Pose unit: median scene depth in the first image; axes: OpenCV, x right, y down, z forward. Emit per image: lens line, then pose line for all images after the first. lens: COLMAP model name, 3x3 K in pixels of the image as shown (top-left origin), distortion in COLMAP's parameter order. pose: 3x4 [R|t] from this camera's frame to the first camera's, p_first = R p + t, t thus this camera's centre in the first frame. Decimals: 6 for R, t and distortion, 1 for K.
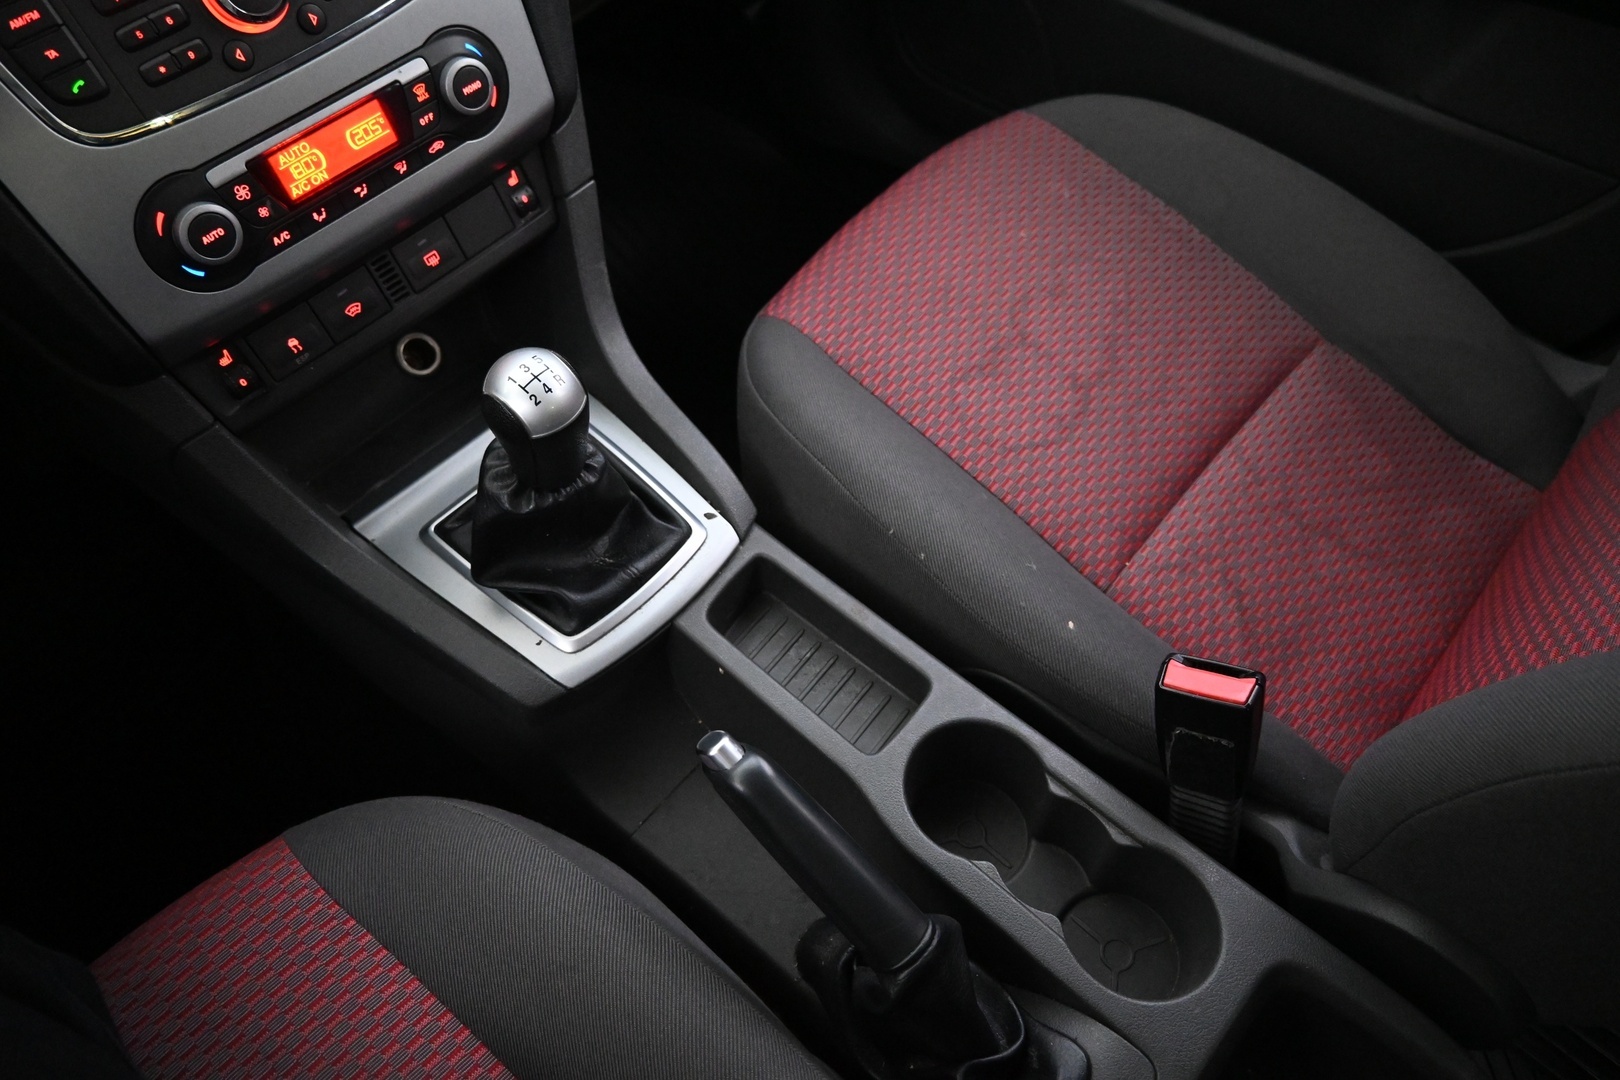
lens RADIAL K [[1111.7, 0, 814.0], [0, 1111.7, 545.6], [0, 0, 1]] dist [0.002955, -0.006190]
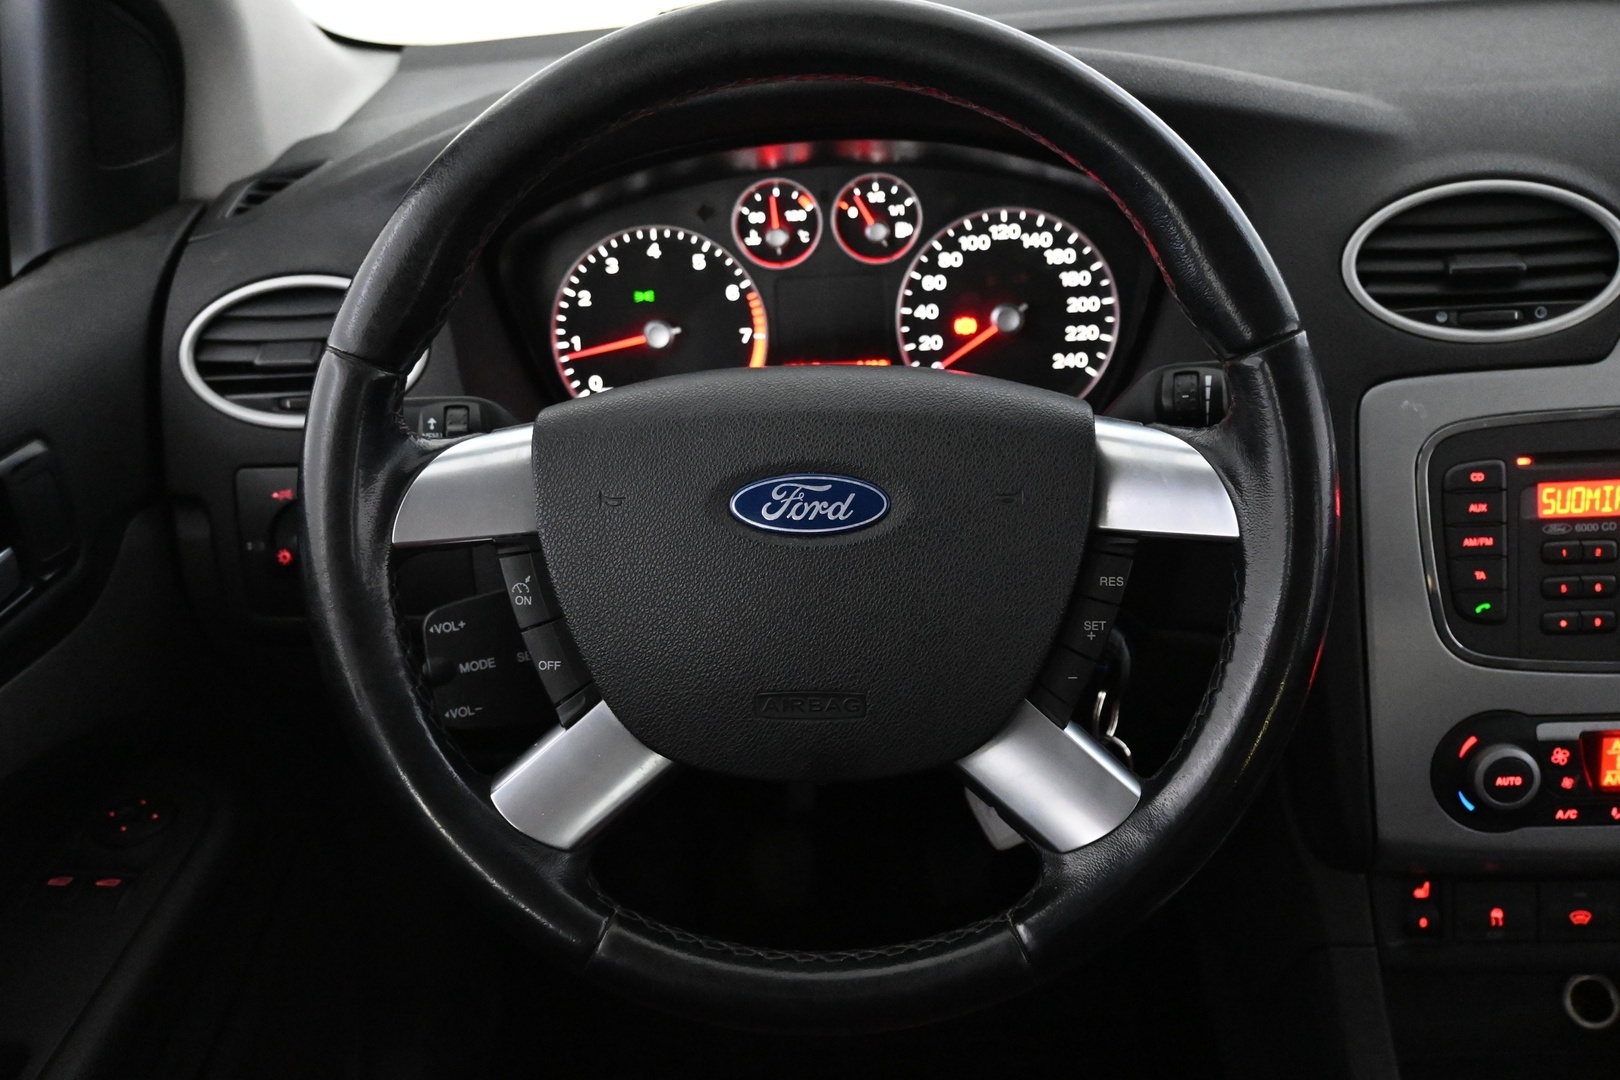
lens RADIAL K [[1645.2, 0, 808.2], [0, 1645.2, 545.8], [0, 0, 1]] dist [0.006616, 0.000000]
pose [[0.637168, 0.349017, -0.687171, -0.033299], [-0.604606, 0.779289, -0.164808, 0.133118], [0.477984, 0.520478, 0.707555, -0.317526]]
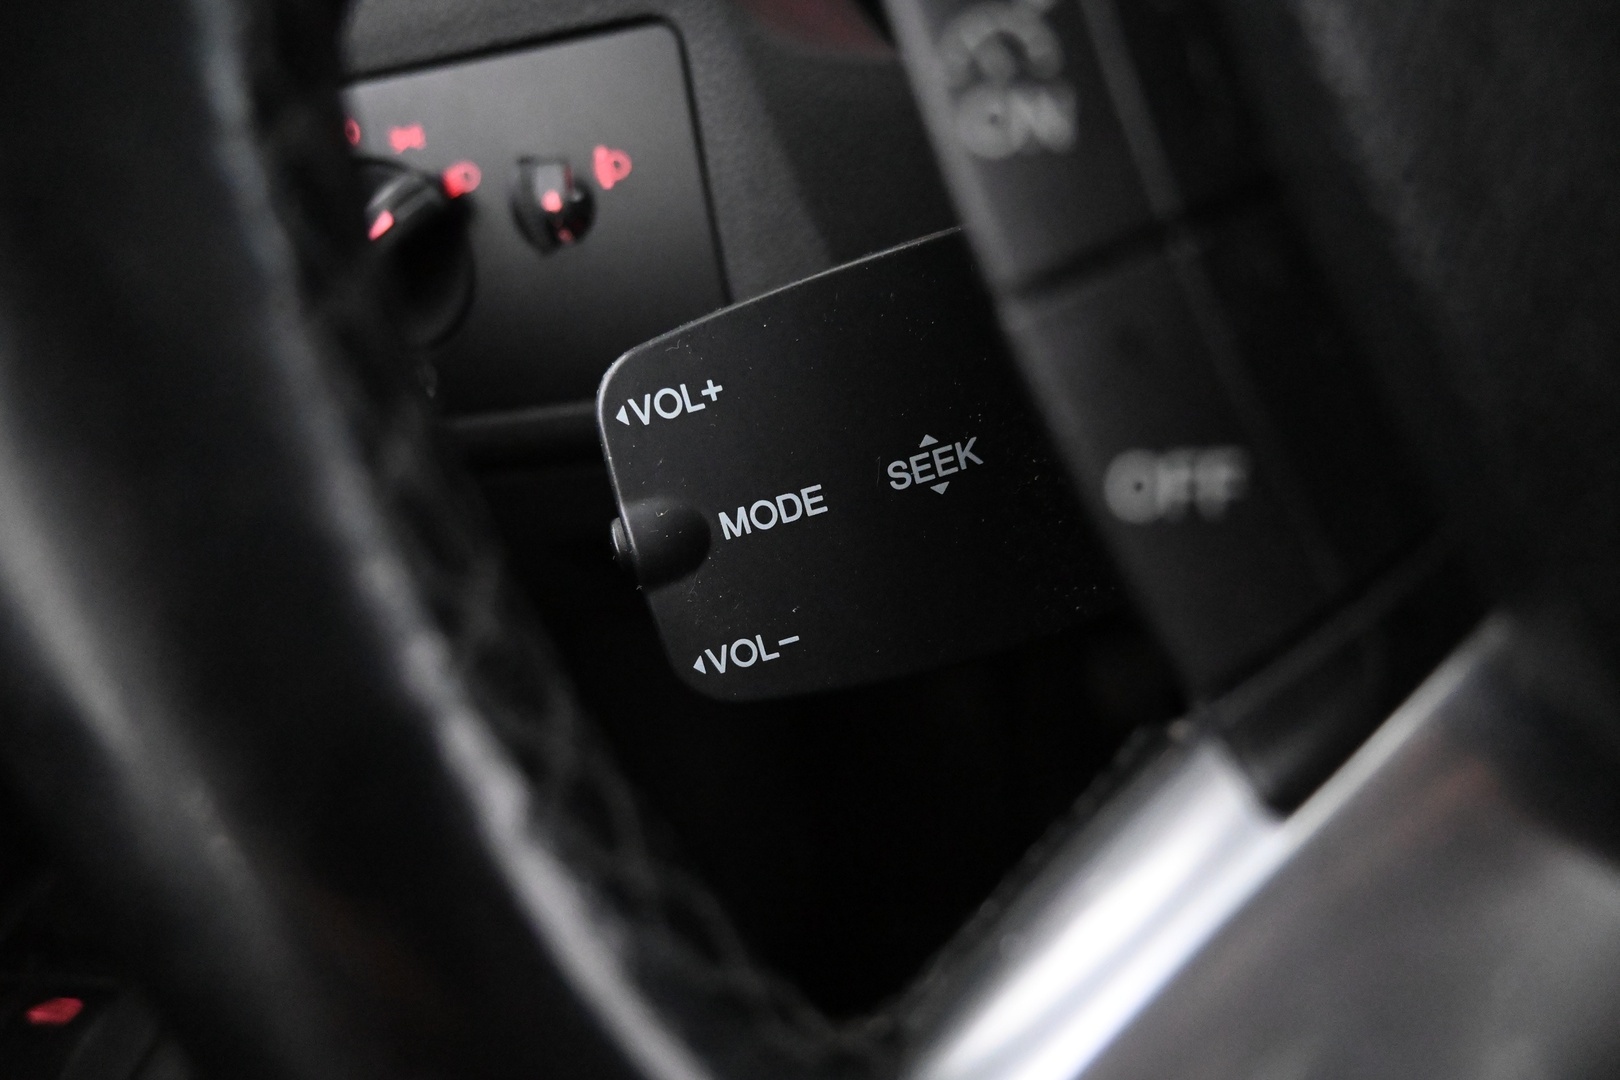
lens RADIAL K [[1111.7, 0, 812.9], [0, 1111.7, 547.9], [0, 0, 1]] dist [0.002955, -0.006190]
pose [[0.563249, 0.380660, -0.733381, -0.777612], [-0.540322, 0.841180, 0.021635, 0.145358], [0.625141, 0.384076, 0.679473, 0.290427]]
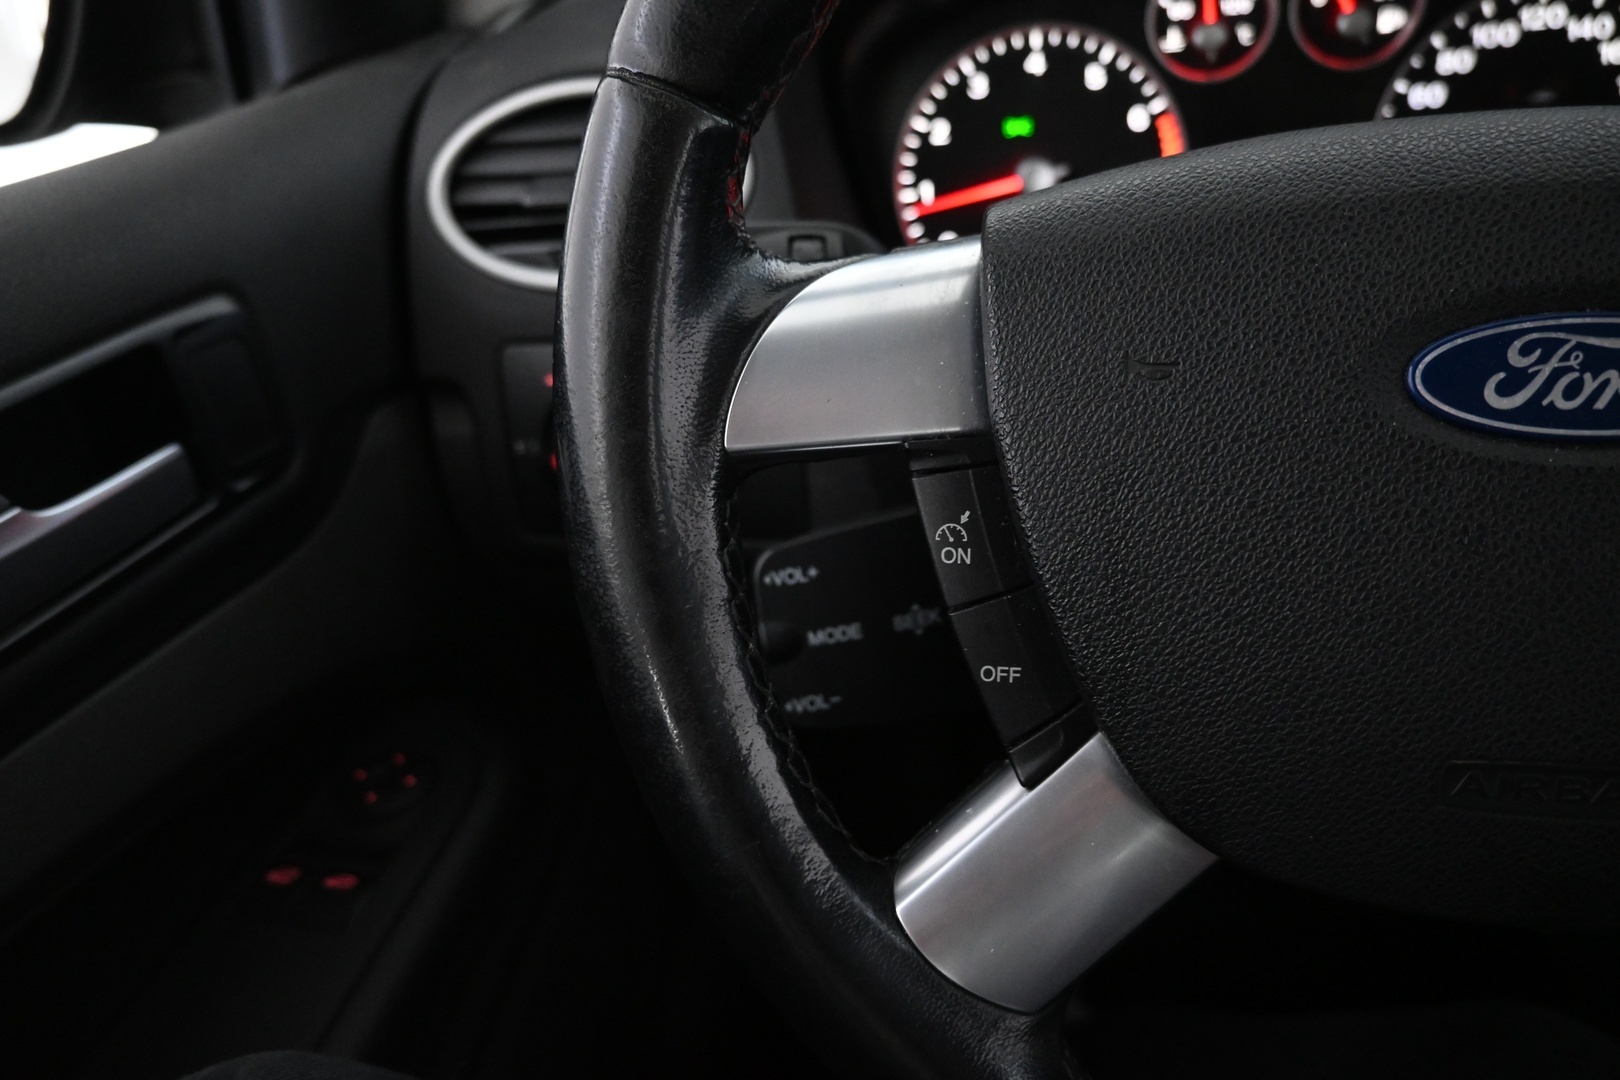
lens RADIAL K [[1111.7, 0, 808.2], [0, 1111.7, 536.3], [0, 0, 1]] dist [0.002955, -0.006190]
pose [[0.541486, 0.416156, -0.730484, -0.618325], [-0.630400, 0.775859, -0.025291, 0.134189], [0.556227, 0.474191, 0.682462, 0.068396]]
